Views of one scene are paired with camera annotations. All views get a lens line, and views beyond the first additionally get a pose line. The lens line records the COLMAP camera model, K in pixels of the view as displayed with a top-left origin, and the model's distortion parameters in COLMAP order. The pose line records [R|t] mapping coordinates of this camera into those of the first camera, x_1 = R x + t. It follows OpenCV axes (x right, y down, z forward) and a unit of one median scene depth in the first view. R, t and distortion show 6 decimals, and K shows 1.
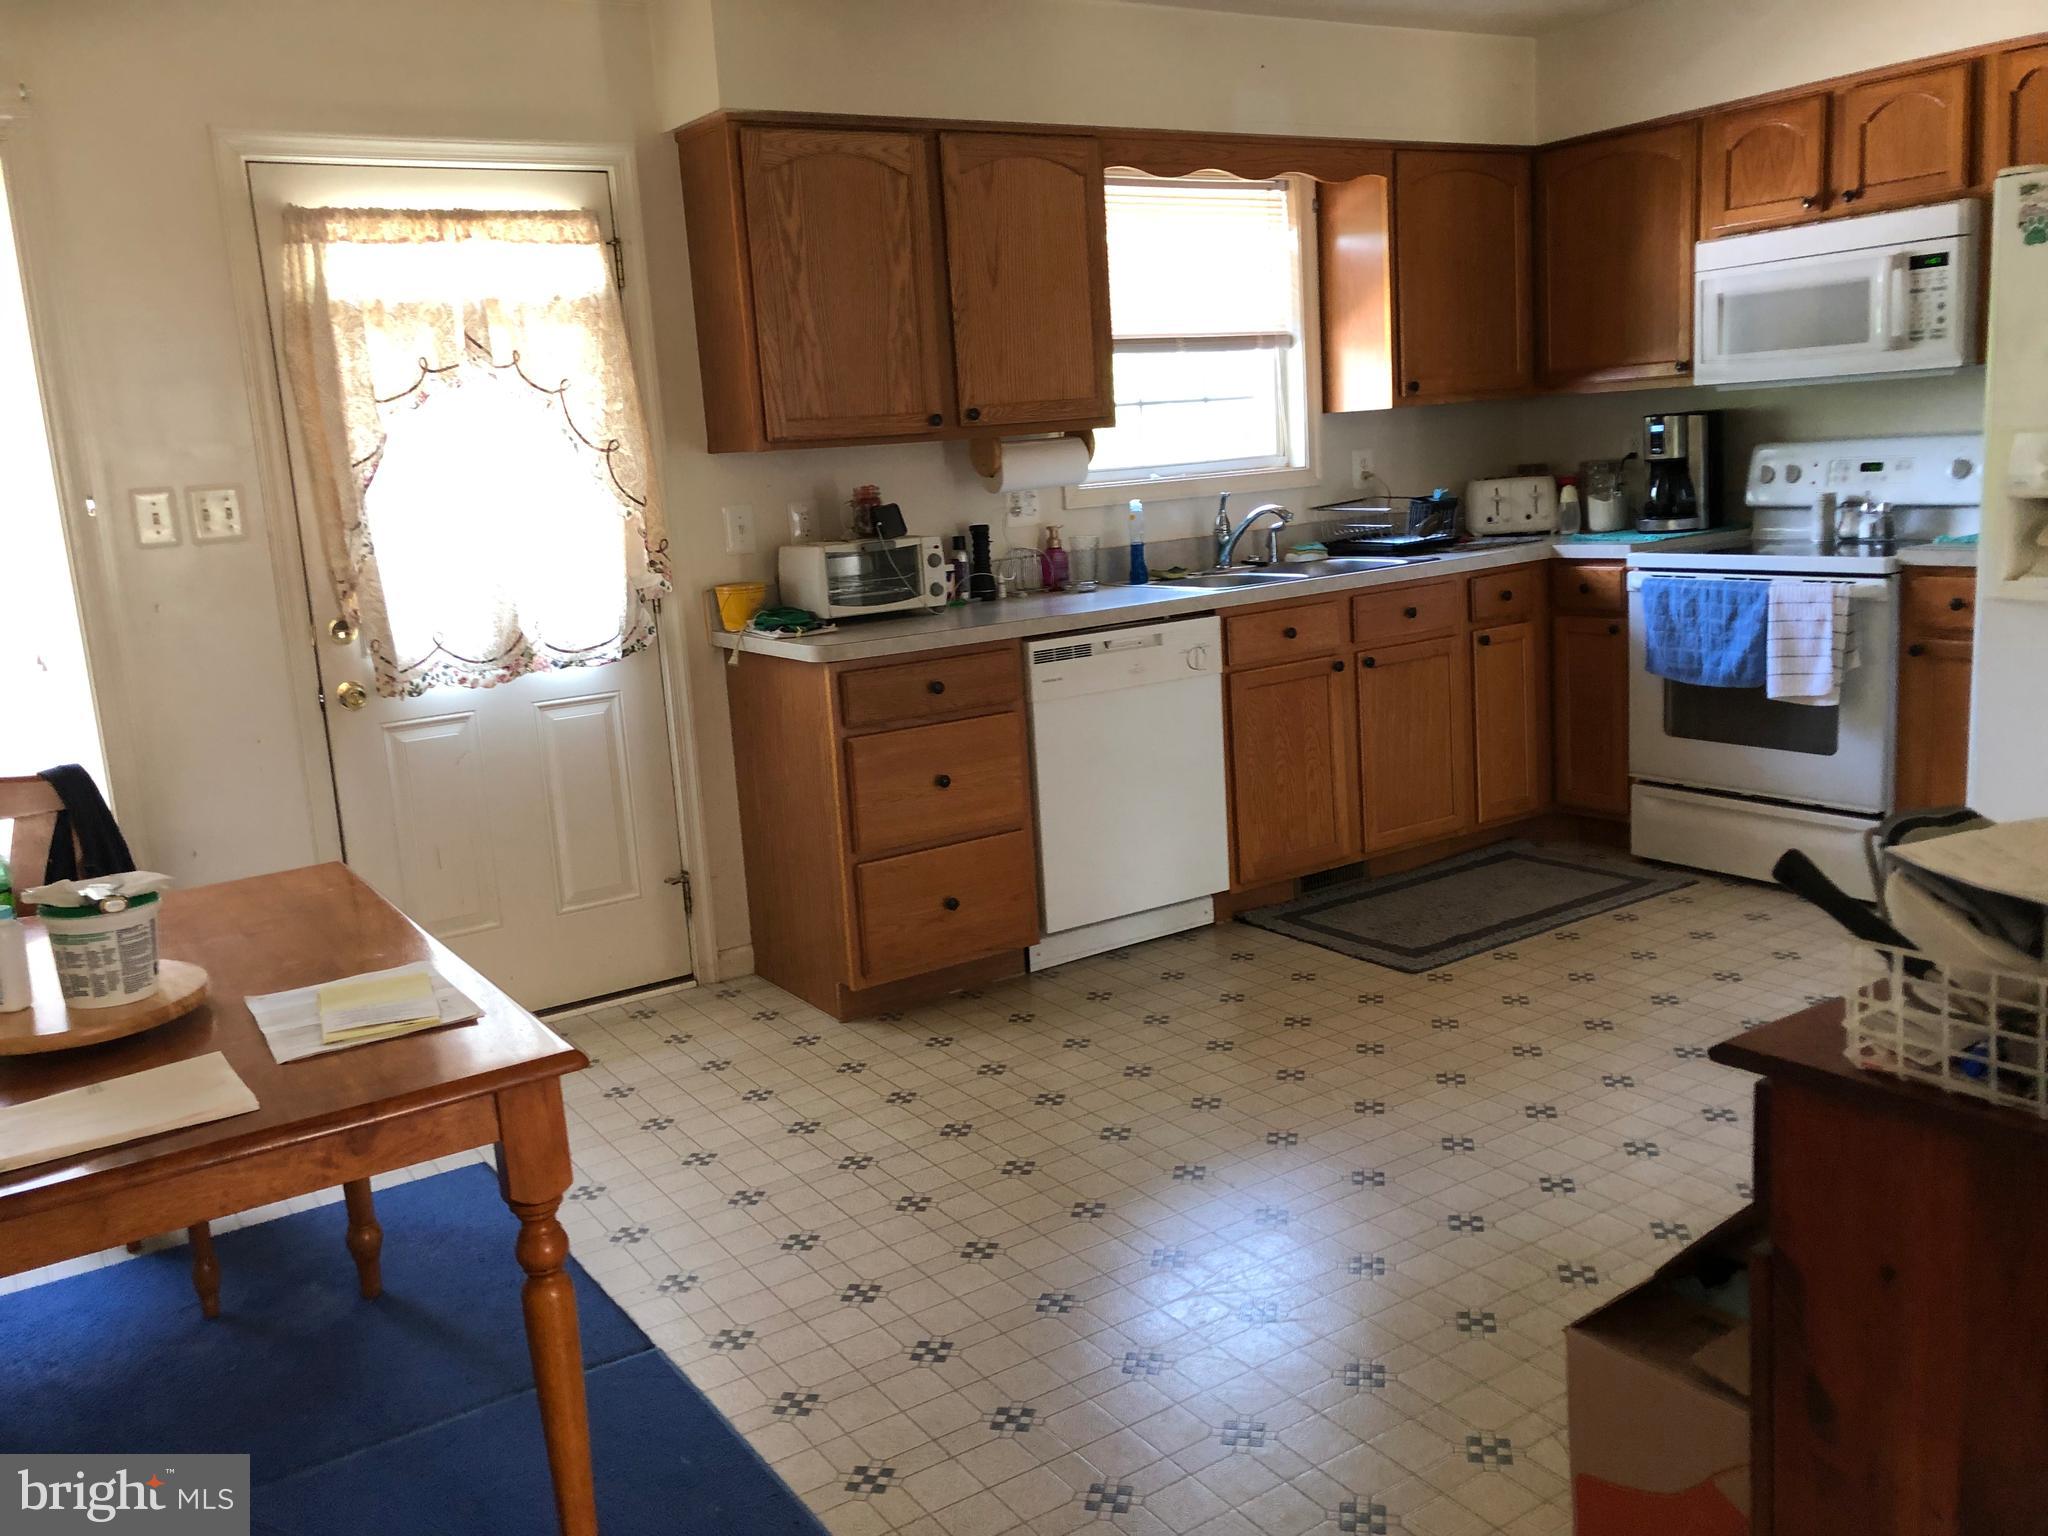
lens RADIAL K [[1694.1, 0, 1024.0], [0, 1694.1, 768.0], [0, 0, 1]] dist [0.030634, -0.044676]
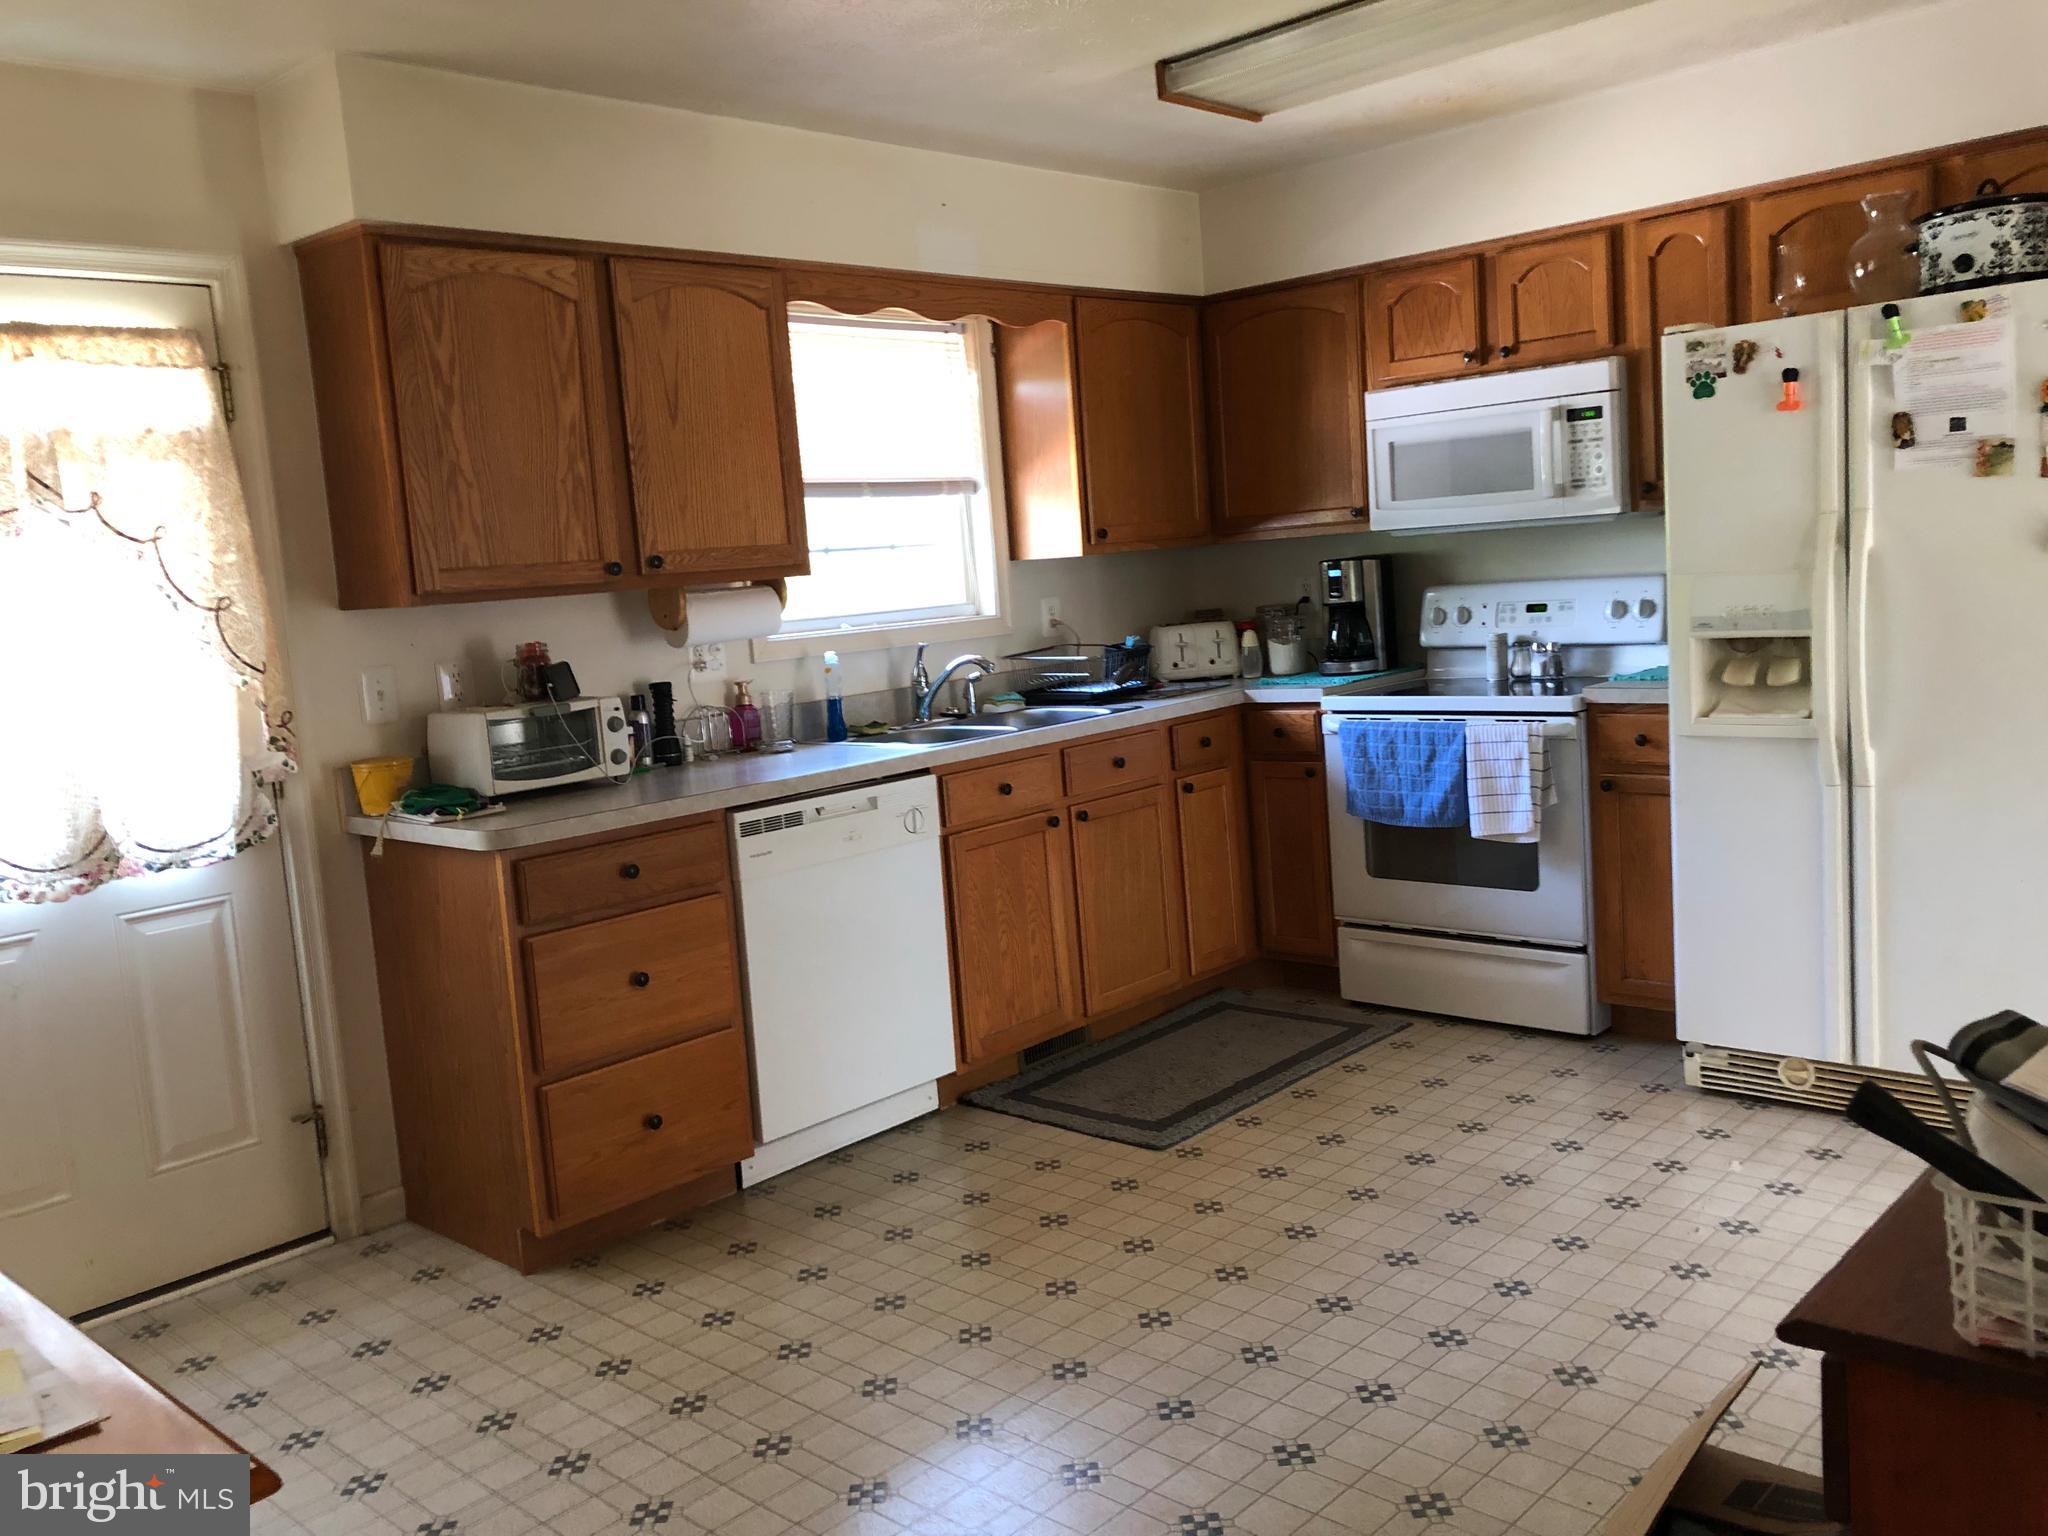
lens RADIAL K [[1681.0, 0, 1043.6], [0, 1681.0, 753.1], [0, 0, 1]] dist [0.032964, -0.047850]
pose [[0.970429, -0.033555, 0.239041, -0.048034], [0.054802, 0.995059, -0.082797, -0.023675], [-0.235082, 0.093449, 0.967473, 0.099582]]
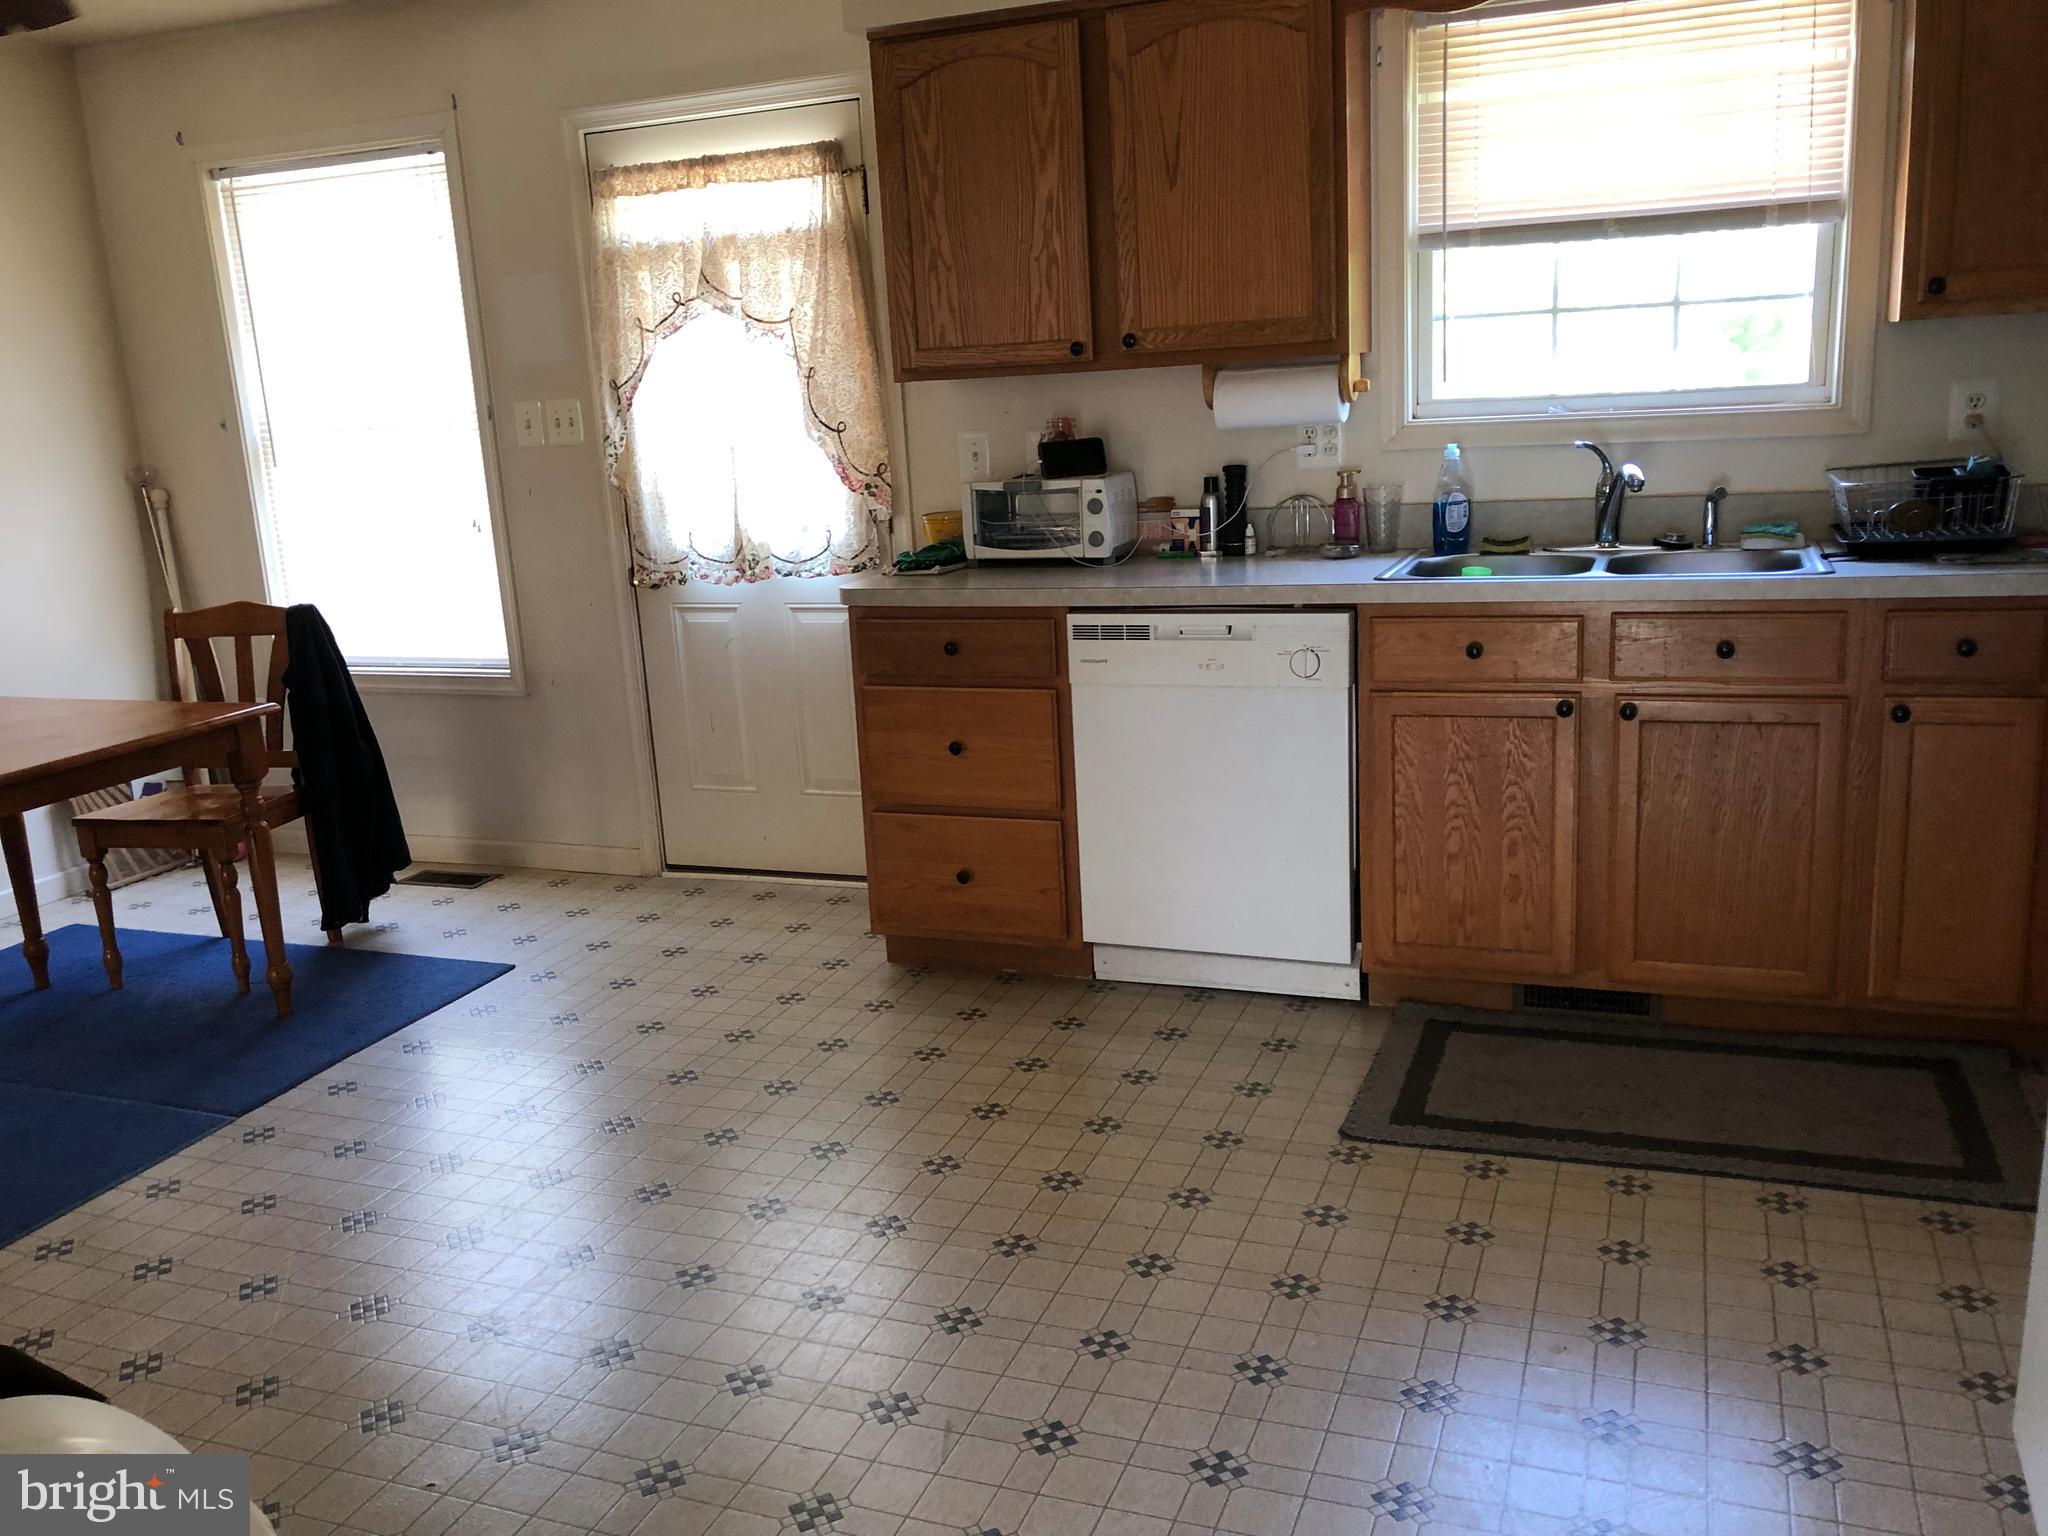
lens RADIAL K [[1769.9, 0, 1032.2], [0, 1769.9, 800.4], [0, 0, 1]] dist [0.073173, -0.129436]
pose [[0.564577, 0.229207, -0.792917, 0.730797], [-0.136132, 0.973370, 0.184441, -0.144812], [0.814077, 0.003810, 0.580745, 0.443020]]
